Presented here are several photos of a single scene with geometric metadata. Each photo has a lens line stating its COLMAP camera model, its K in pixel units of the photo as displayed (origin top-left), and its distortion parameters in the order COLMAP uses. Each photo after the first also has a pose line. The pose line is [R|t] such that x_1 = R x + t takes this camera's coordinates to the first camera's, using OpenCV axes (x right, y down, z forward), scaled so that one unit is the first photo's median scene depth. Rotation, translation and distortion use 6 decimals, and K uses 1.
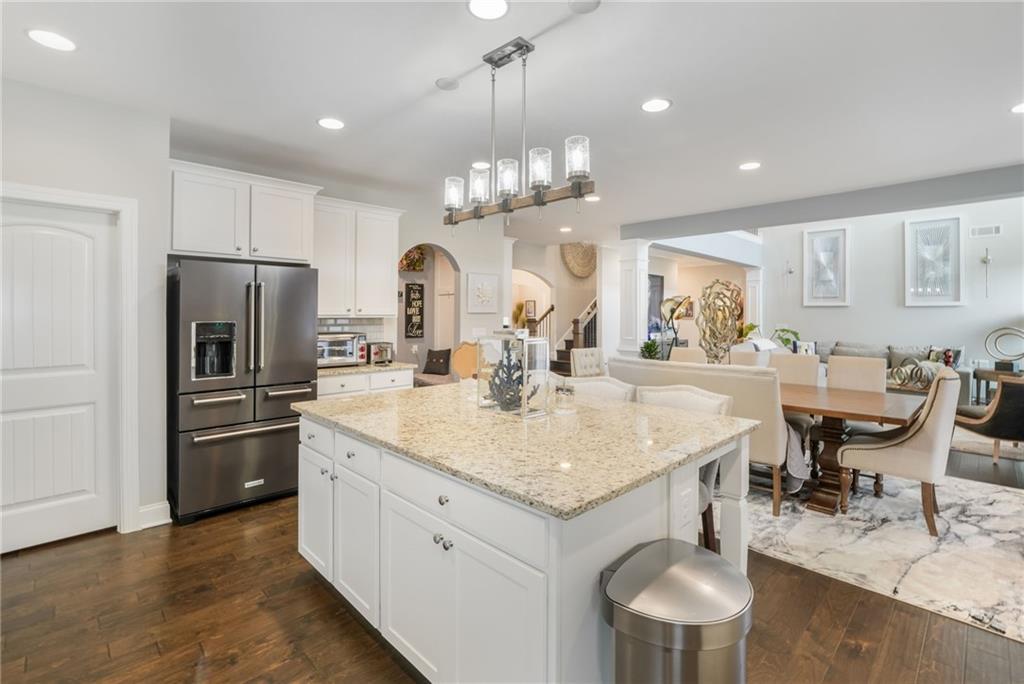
lens RADIAL K [[468.4, 0, 504.5], [0, 468.4, 322.2], [0, 0, 1]] dist [-0.014315, 0.000399]
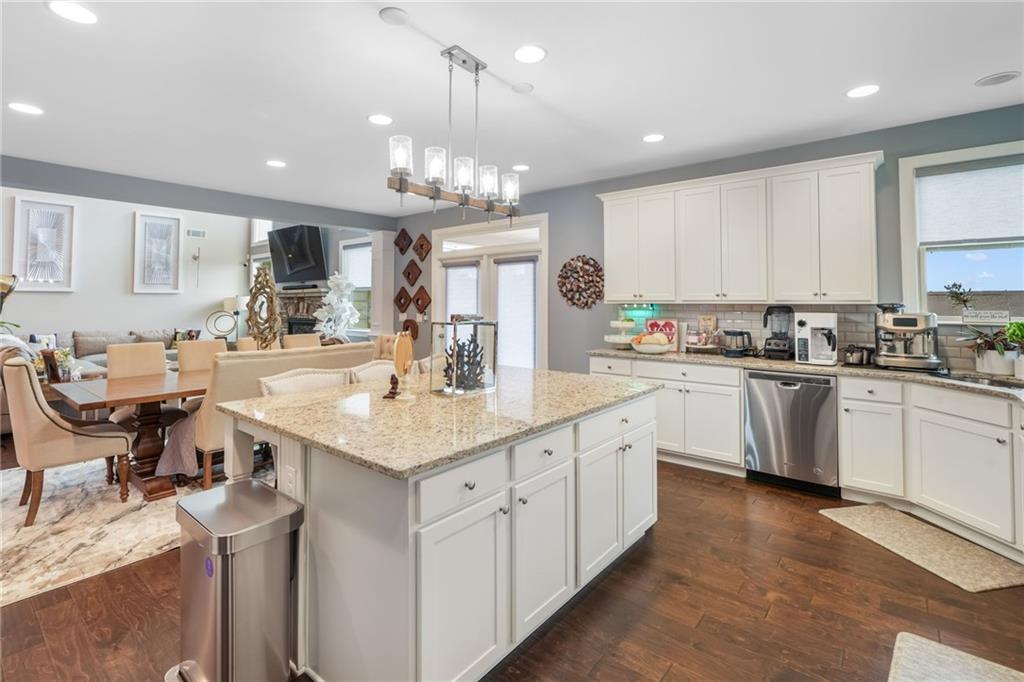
lens RADIAL K [[475.6, 0, 510.5], [0, 475.6, 296.1], [0, 0, 1]] dist [-0.002270, -0.000043]
pose [[-0.105614, 0.010463, 0.994352, -0.327337], [0.016792, 0.999821, -0.008737, -0.004265], [-0.994265, 0.015774, -0.105770, 0.304057]]
